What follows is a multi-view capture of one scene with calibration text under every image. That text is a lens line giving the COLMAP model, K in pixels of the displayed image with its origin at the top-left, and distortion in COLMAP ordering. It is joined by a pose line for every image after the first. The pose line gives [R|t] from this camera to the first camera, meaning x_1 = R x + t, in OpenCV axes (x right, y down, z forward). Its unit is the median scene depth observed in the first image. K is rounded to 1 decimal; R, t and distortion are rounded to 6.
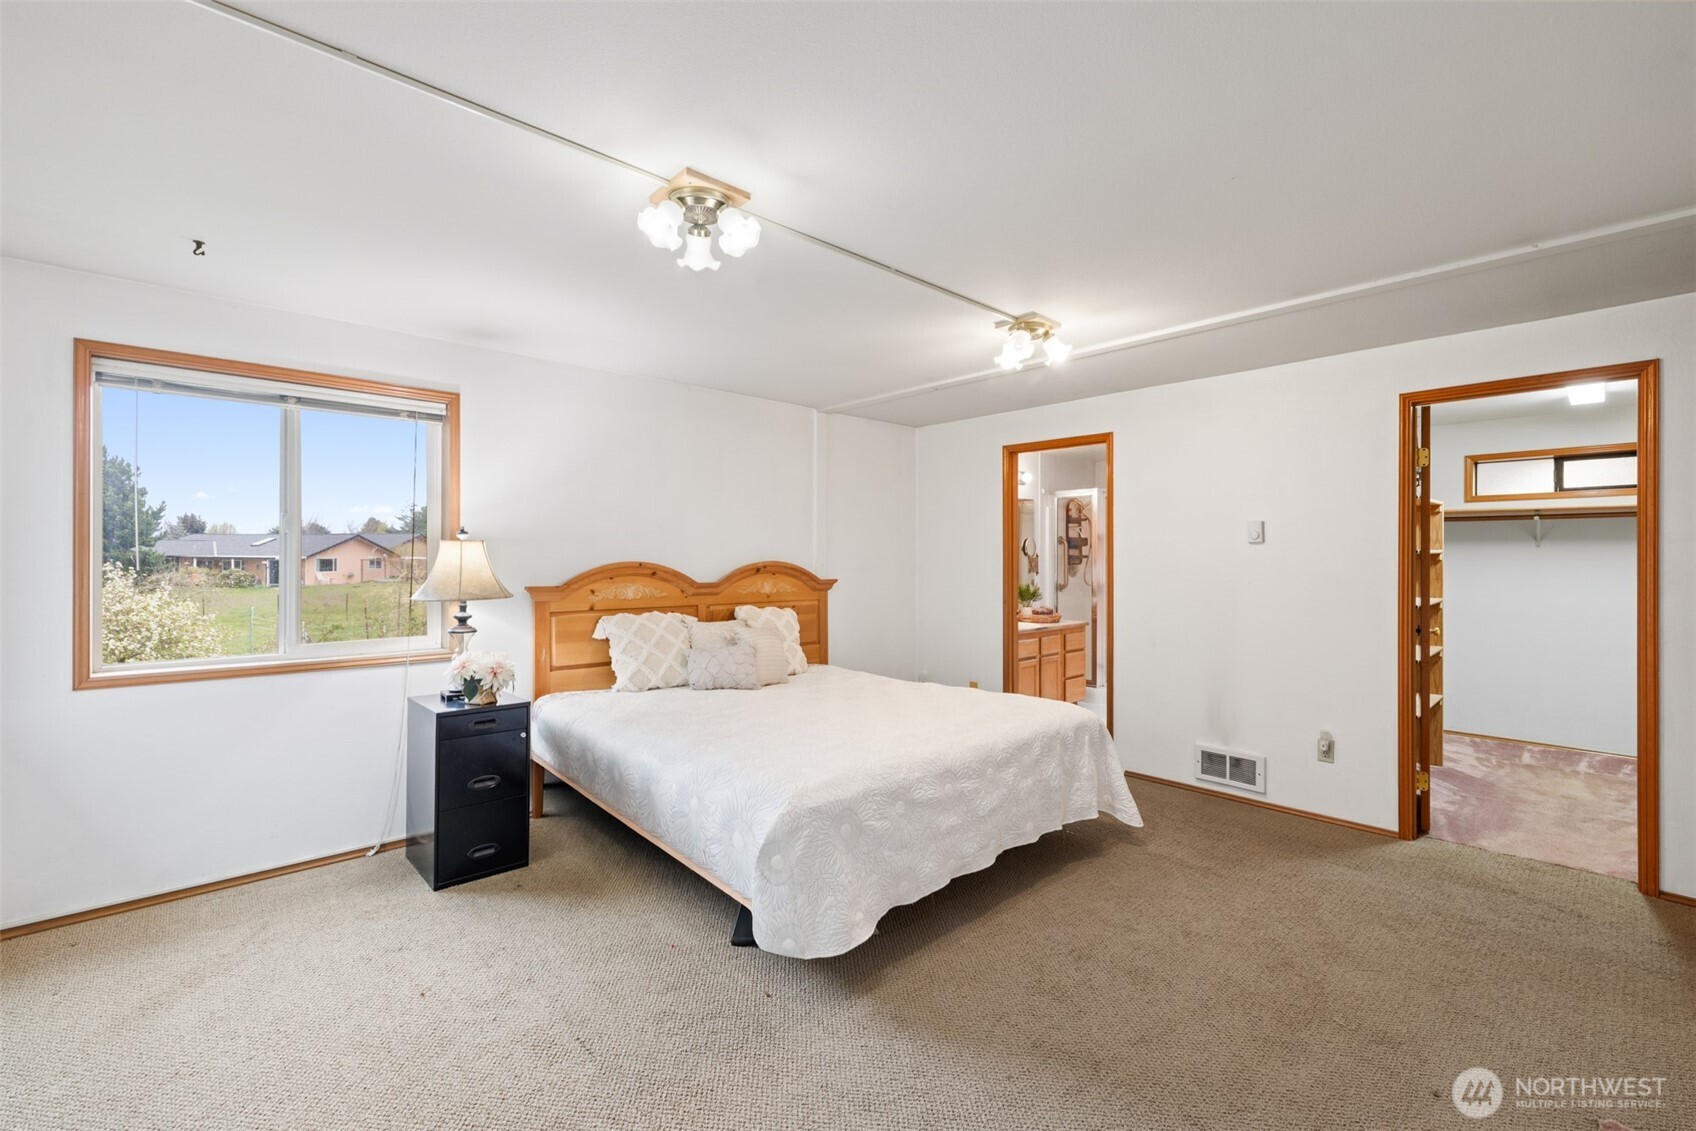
lens RADIAL K [[737.8, 0, 848.0], [0, 737.8, 565.5], [0, 0, 1]] dist [-0.000574, -0.000070]
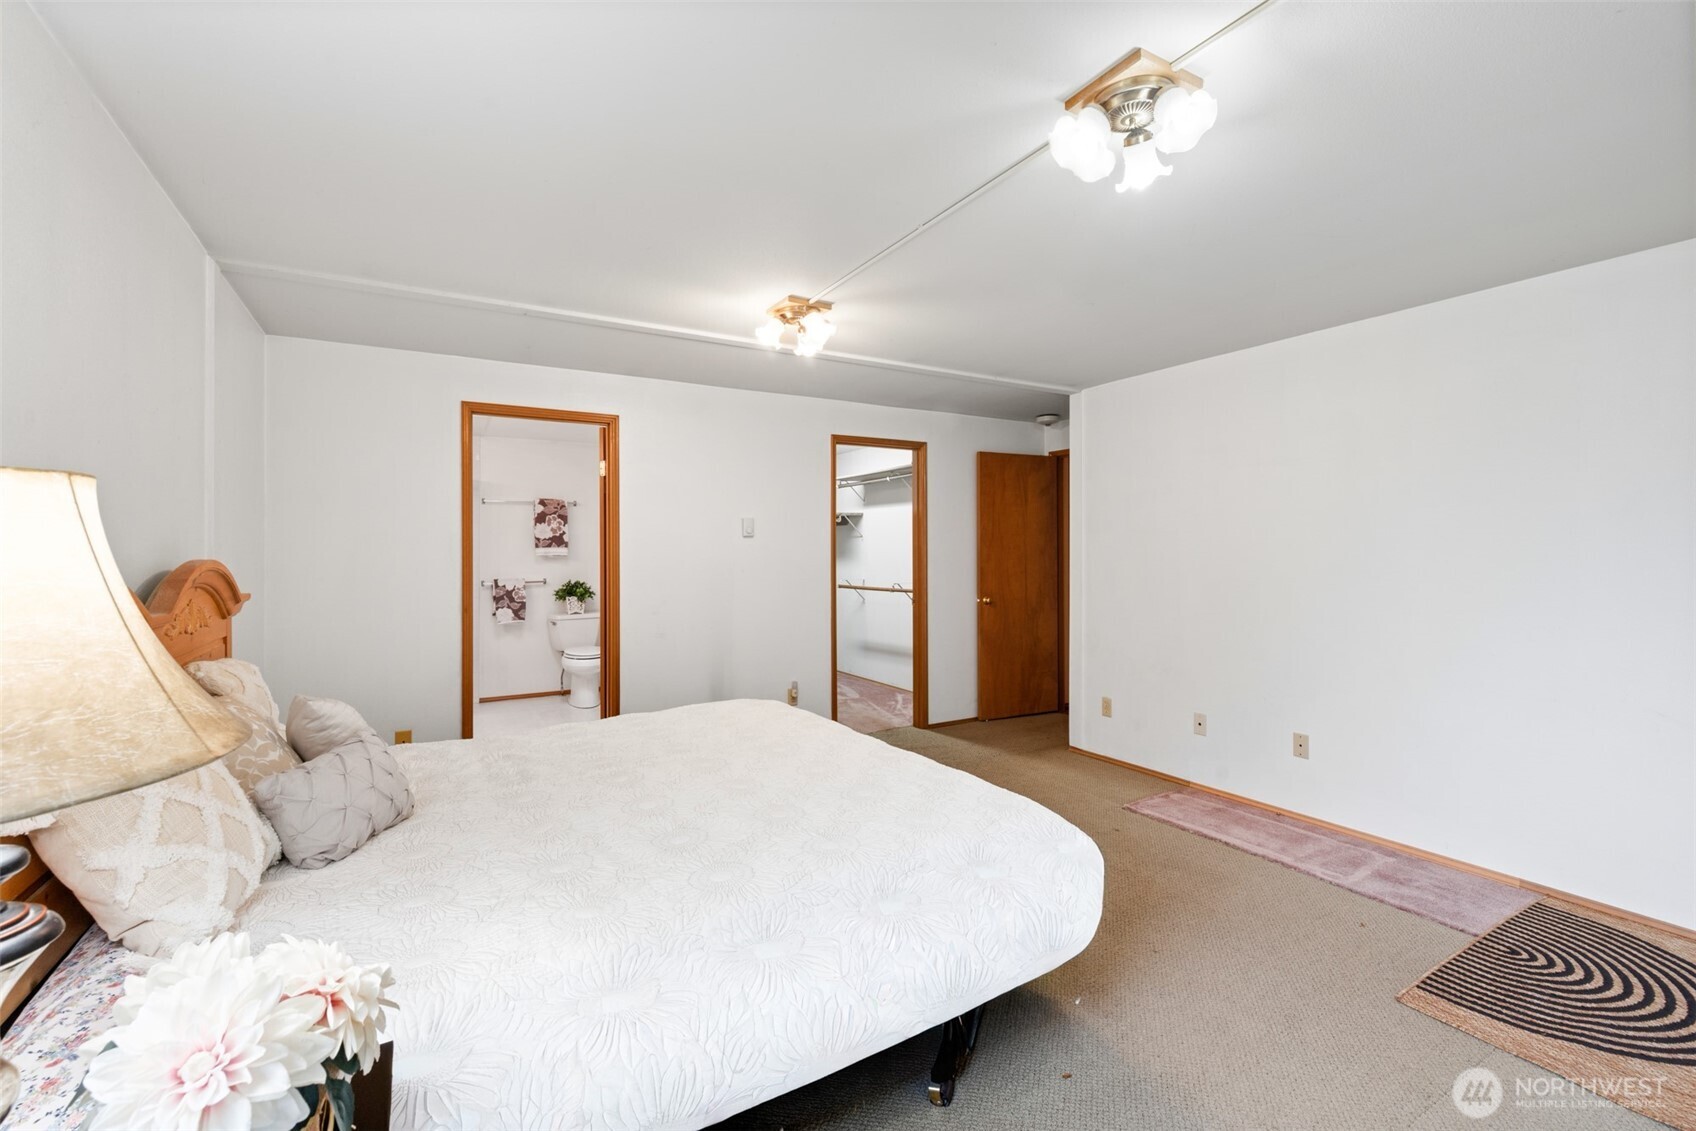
lens RADIAL K [[729.5, 0, 846.9], [0, 729.5, 540.1], [0, 0, 1]] dist [0.002985, 0.000207]
pose [[0.202381, 0.010204, 0.979254, -0.315994], [0.015326, 0.999790, -0.013585, -0.004291], [-0.979187, 0.017758, 0.202182, 0.350527]]
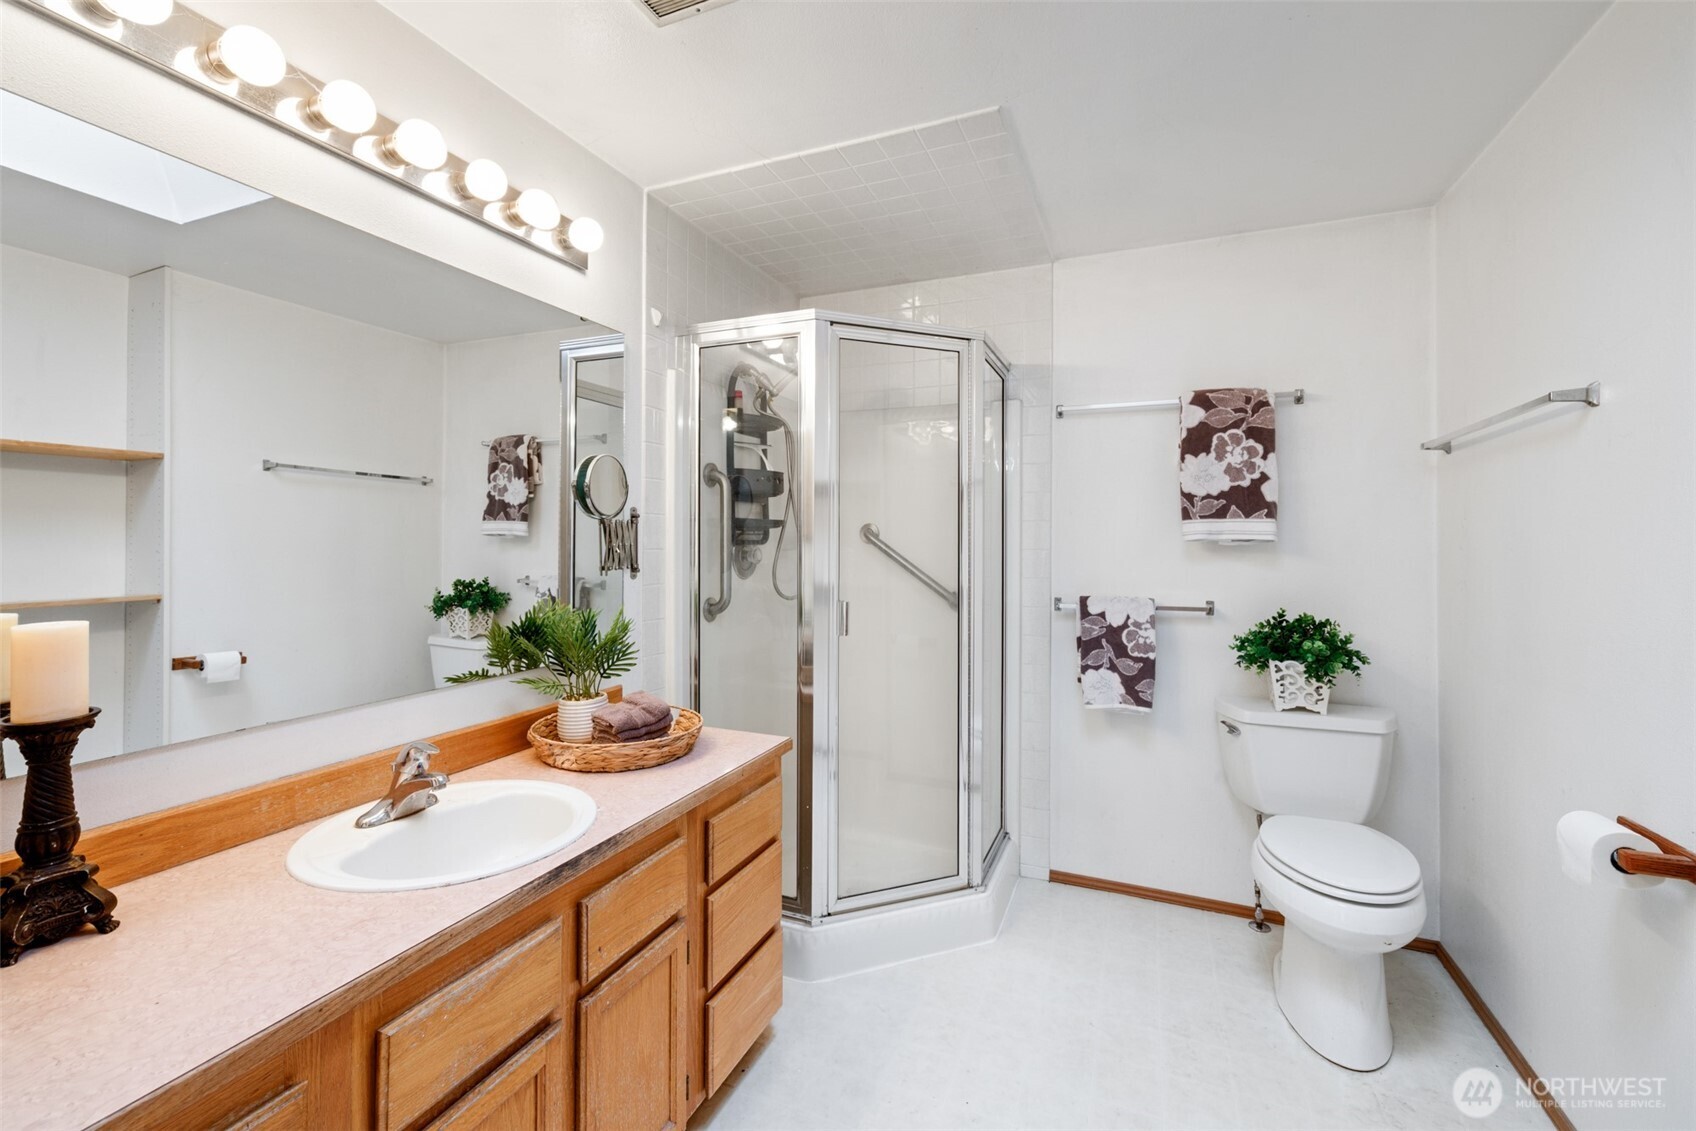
lens RADIAL K [[702.4, 0, 844.2], [0, 702.4, 533.8], [0, 0, 1]] dist [0.000224, 0.000013]
pose [[0.911880, 0.008472, 0.410368, 0.210961], [-0.001110, 0.999834, -0.018176, -0.000110], [-0.410454, 0.016119, 0.911739, 0.675410]]
